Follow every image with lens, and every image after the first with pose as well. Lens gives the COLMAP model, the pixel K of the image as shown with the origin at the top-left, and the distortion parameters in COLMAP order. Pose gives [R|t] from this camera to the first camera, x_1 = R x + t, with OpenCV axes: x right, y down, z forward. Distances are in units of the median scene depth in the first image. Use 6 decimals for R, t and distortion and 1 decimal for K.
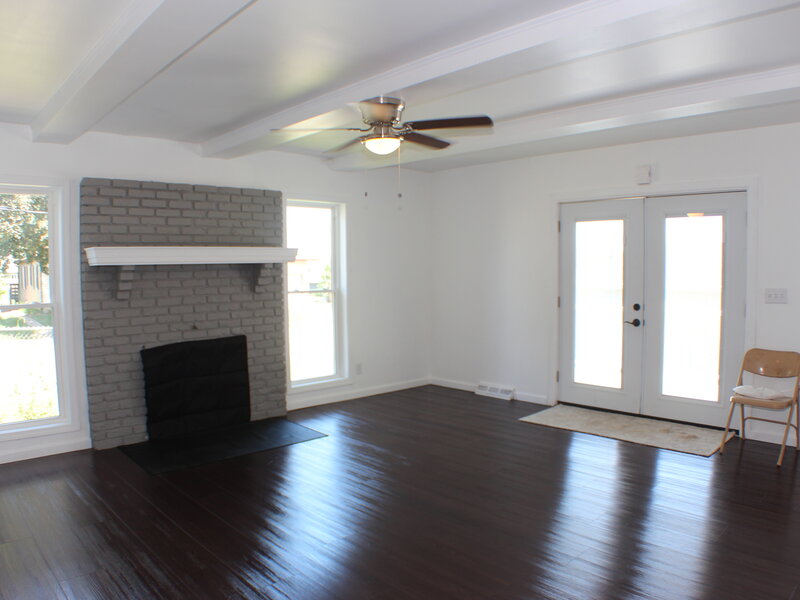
lens RADIAL K [[588.3, 0, 403.5], [0, 588.3, 301.6], [0, 0, 1]] dist [-0.210402, 0.085411]
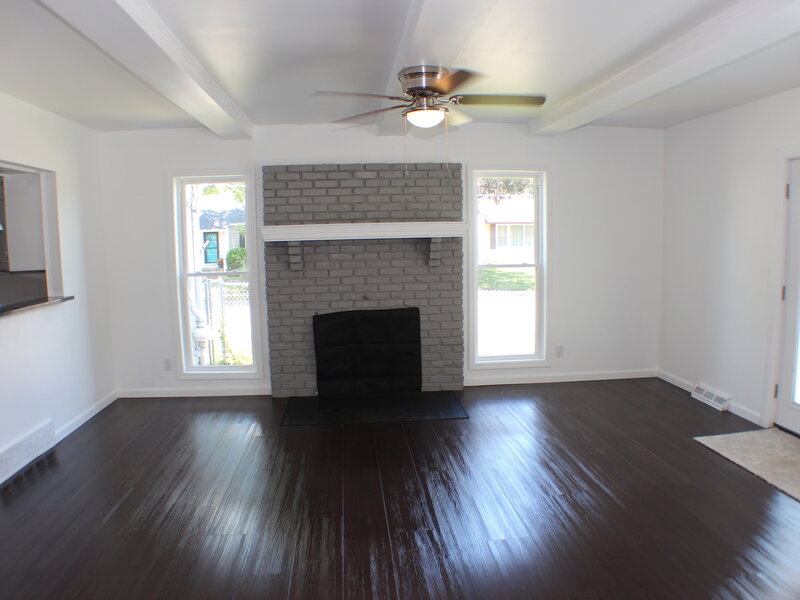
lens RADIAL K [[588.3, 0, 403.5], [0, 588.3, 301.6], [0, 0, 1]] dist [-0.210402, 0.085411]
pose [[0.784794, 0.068576, -0.615951, 0.364391], [-0.026101, 0.996635, 0.077704, -0.034408], [0.619207, -0.044904, 0.783943, 0.176809]]
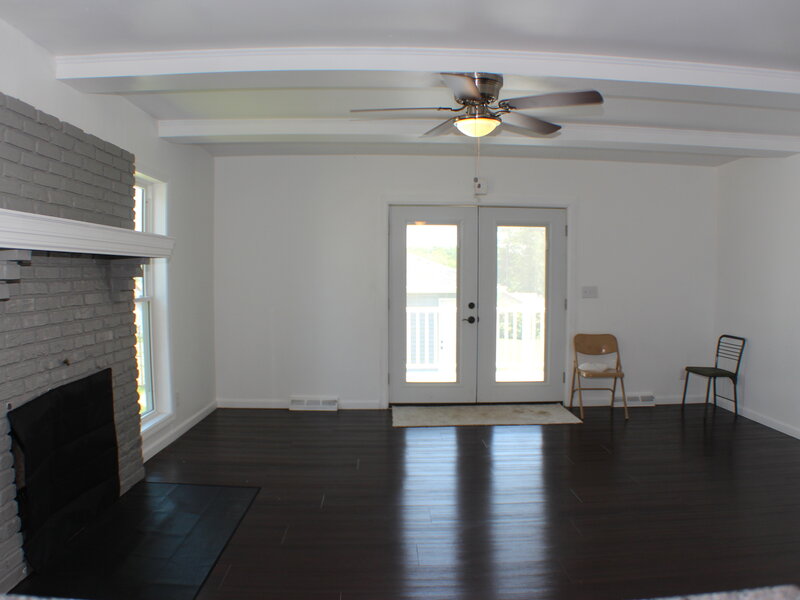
lens RADIAL K [[588.3, 0, 403.5], [0, 588.3, 301.6], [0, 0, 1]] dist [-0.210402, 0.085411]
pose [[0.673018, -0.026691, 0.739144, -0.538379], [0.035568, 0.999360, 0.003702, -0.007275], [-0.738770, 0.023798, 0.673537, 0.348961]]
